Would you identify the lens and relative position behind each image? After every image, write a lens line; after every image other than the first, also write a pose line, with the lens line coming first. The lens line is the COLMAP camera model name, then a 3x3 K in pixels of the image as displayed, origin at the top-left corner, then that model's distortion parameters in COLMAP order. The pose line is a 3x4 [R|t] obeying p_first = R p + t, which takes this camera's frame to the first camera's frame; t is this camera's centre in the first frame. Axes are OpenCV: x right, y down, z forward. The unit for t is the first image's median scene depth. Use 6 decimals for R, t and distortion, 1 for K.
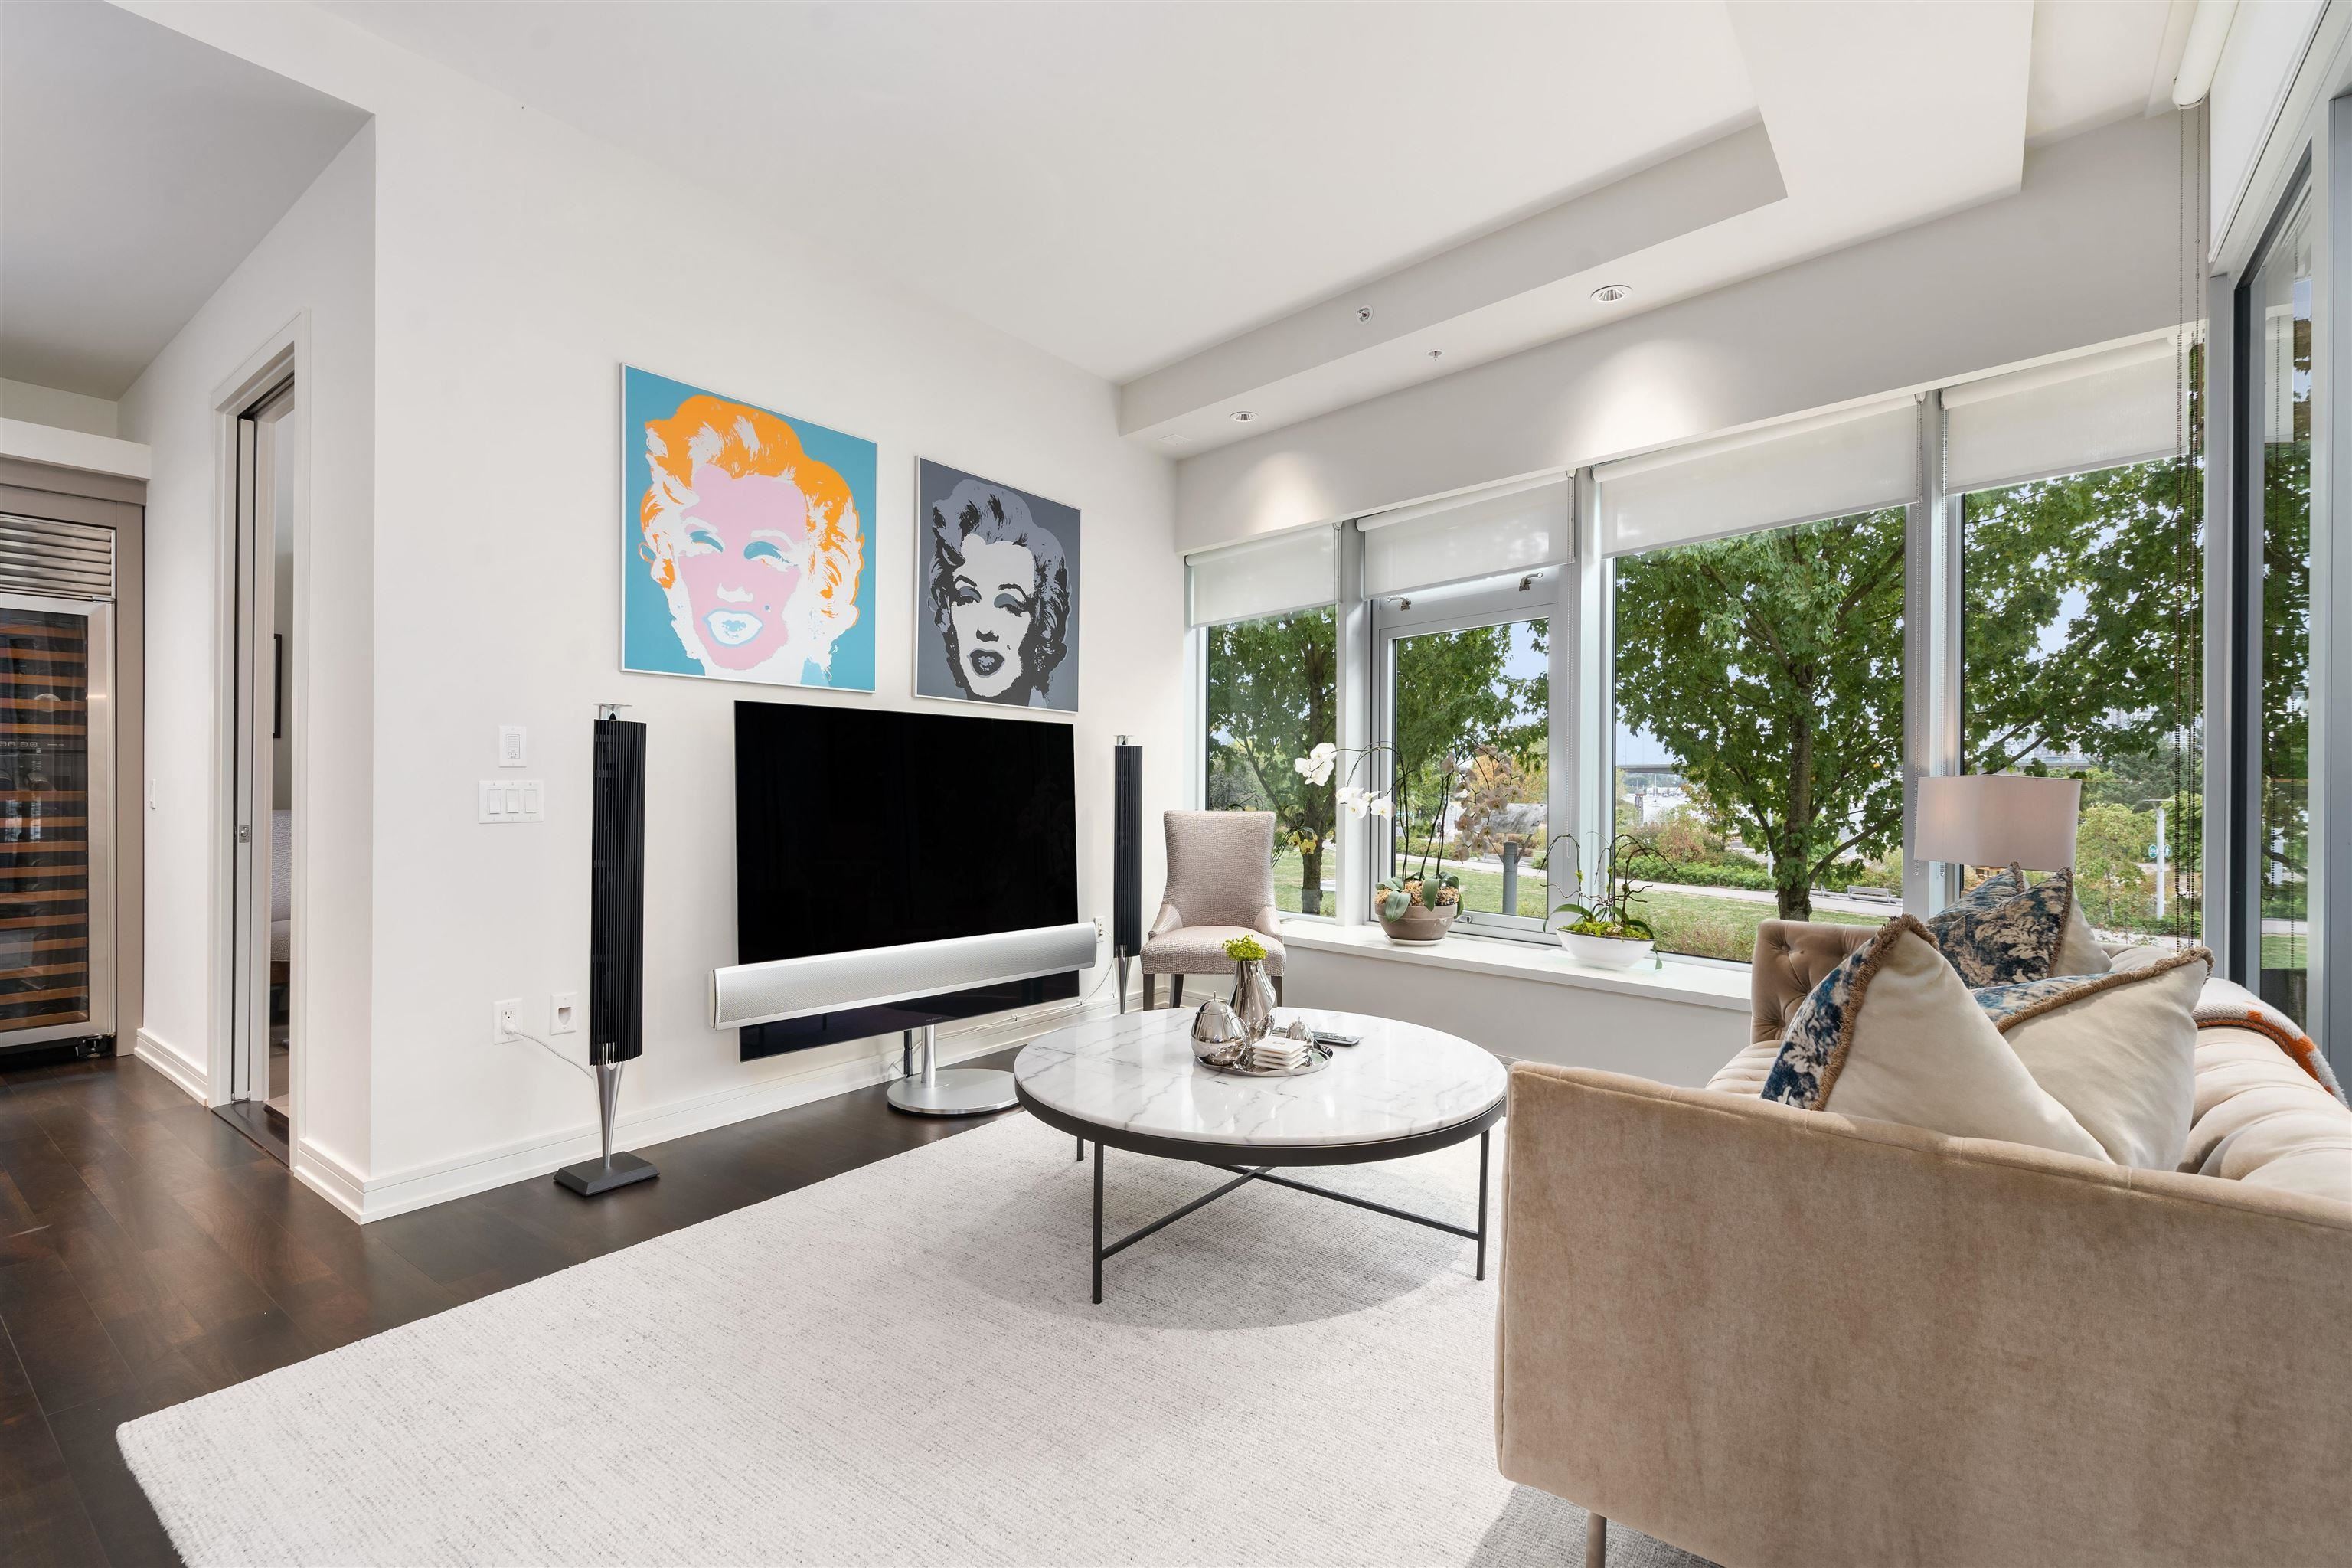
lens RADIAL K [[1067.5, 0, 1175.6], [0, 1067.5, 788.9], [0, 0, 1]] dist [-0.003420, 0.002037]
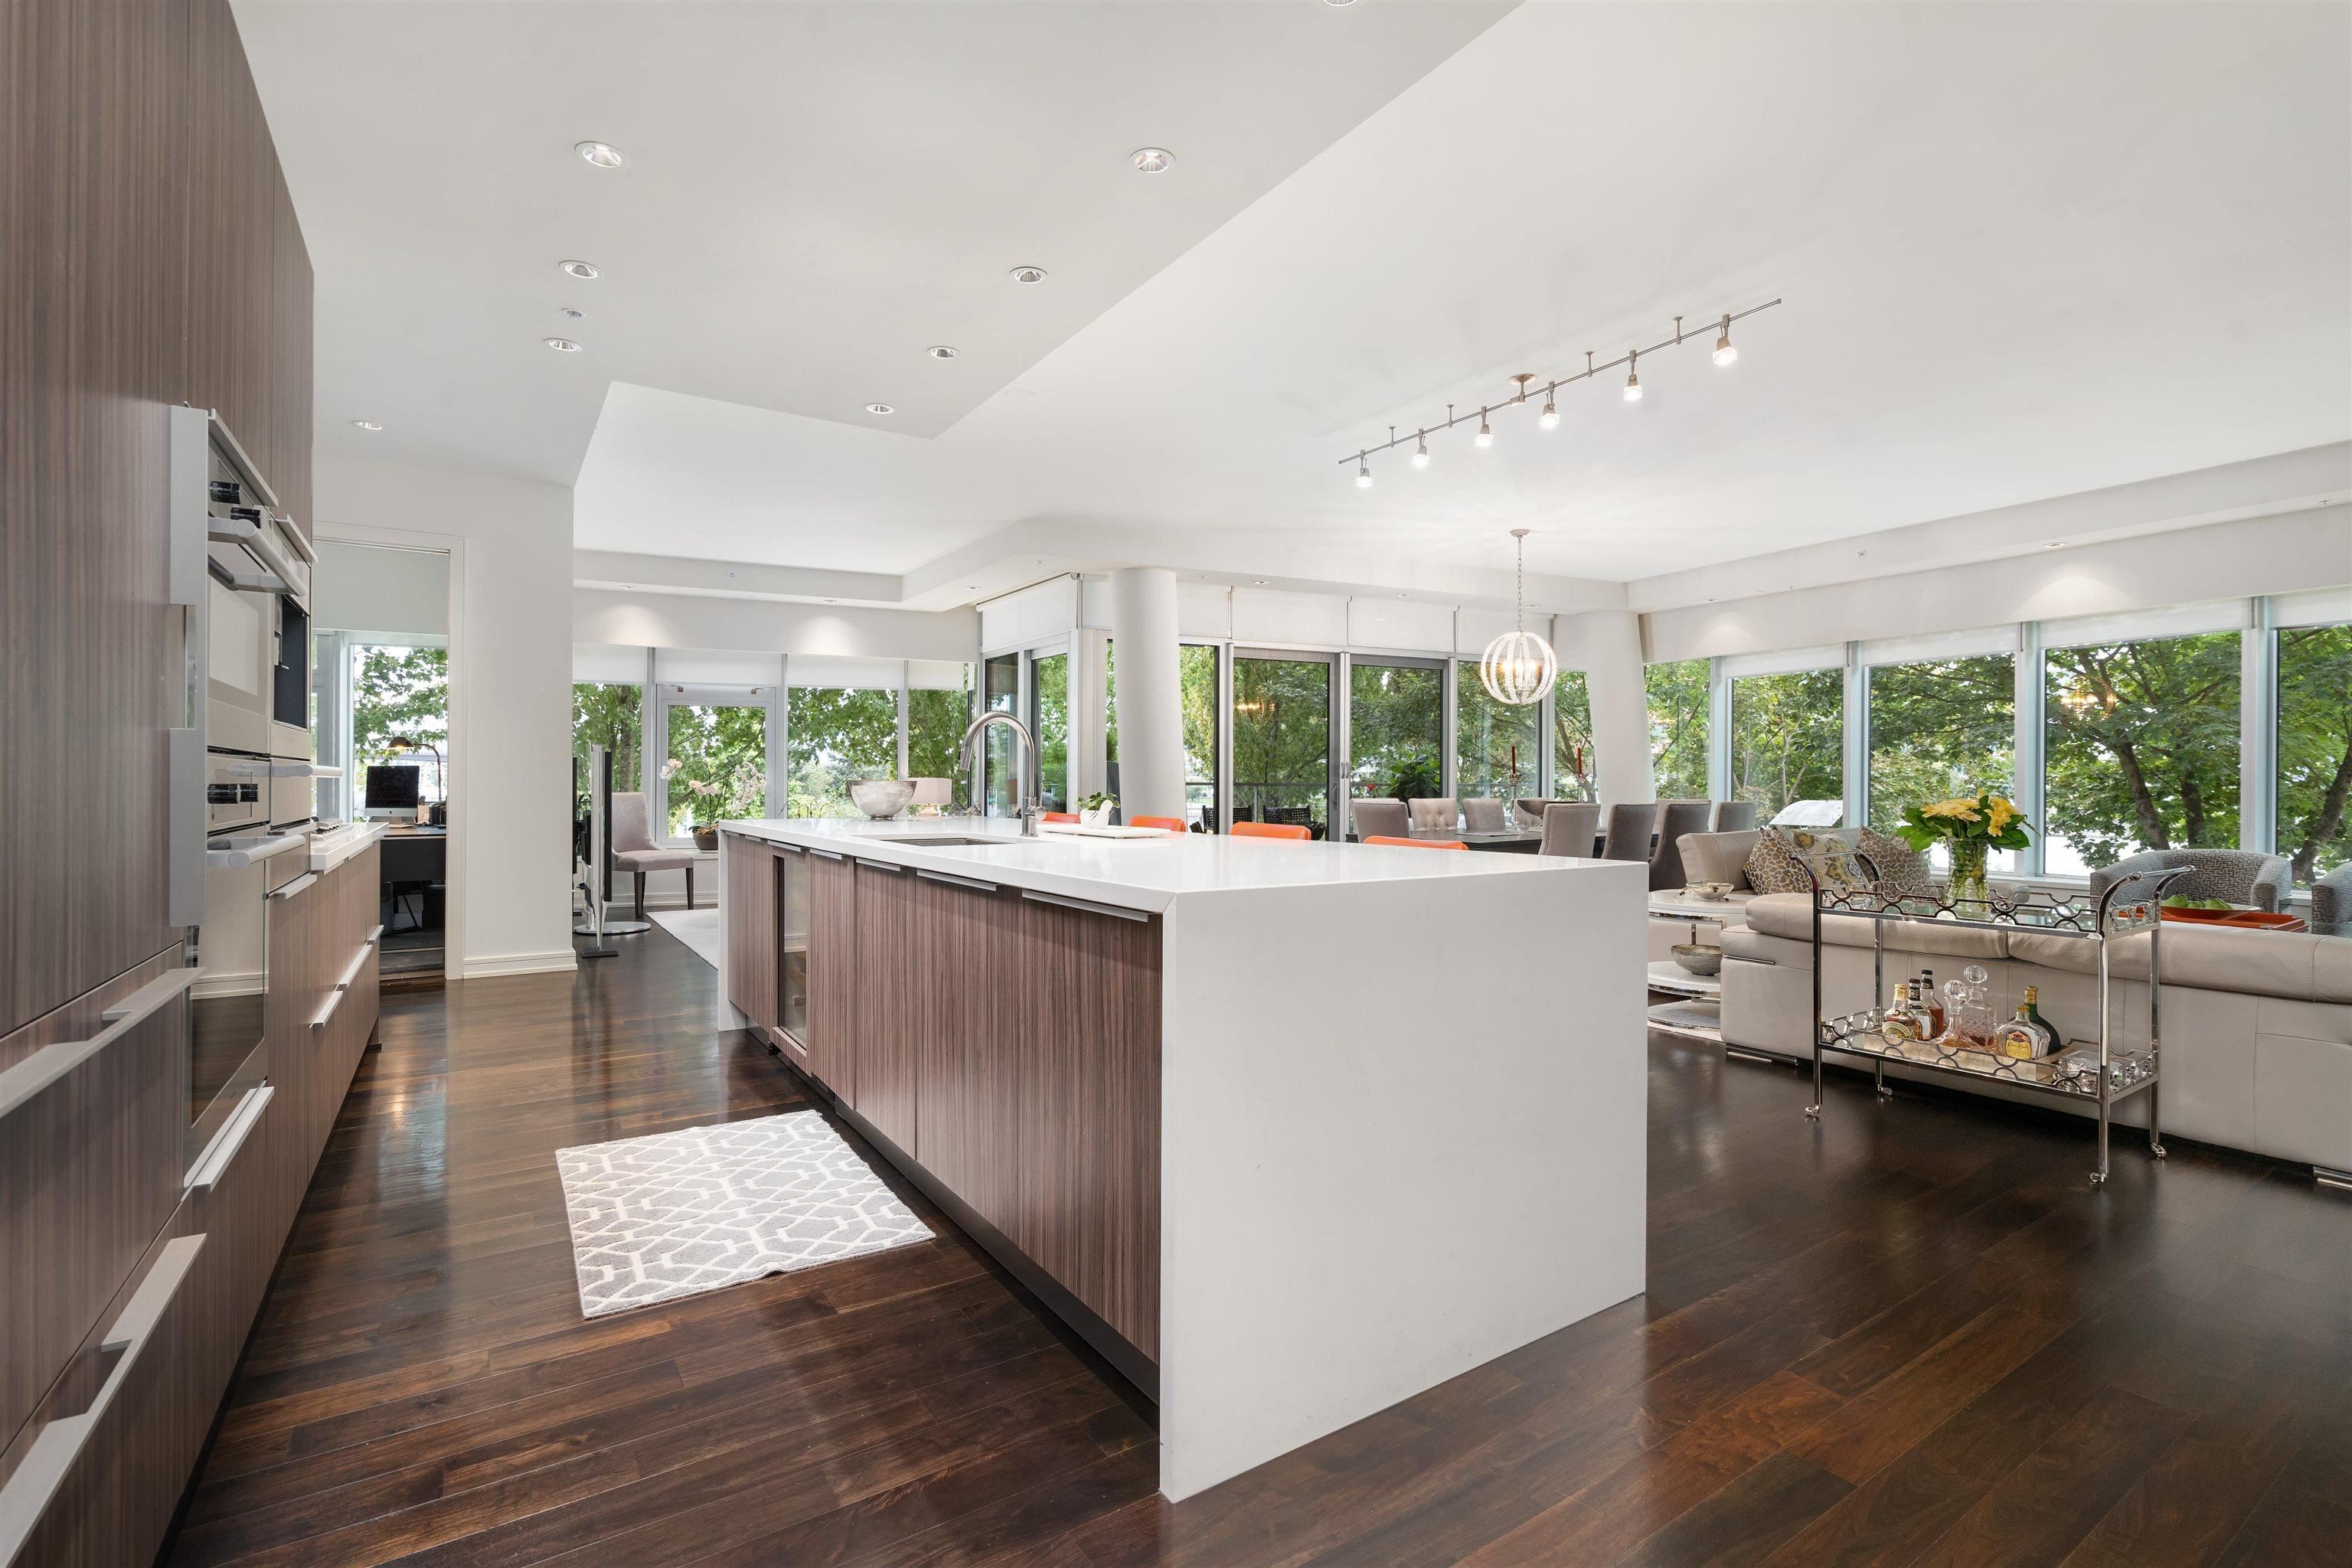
lens RADIAL K [[1067.5, 0, 1180.2], [0, 1067.5, 780.8], [0, 0, 1]] dist [-0.003420, 0.002037]
pose [[0.329430, -0.001420, 0.944179, -1.443116], [-0.000643, 0.999998, 0.001729, -0.004598], [-0.944180, -0.001176, 0.329429, -0.579074]]
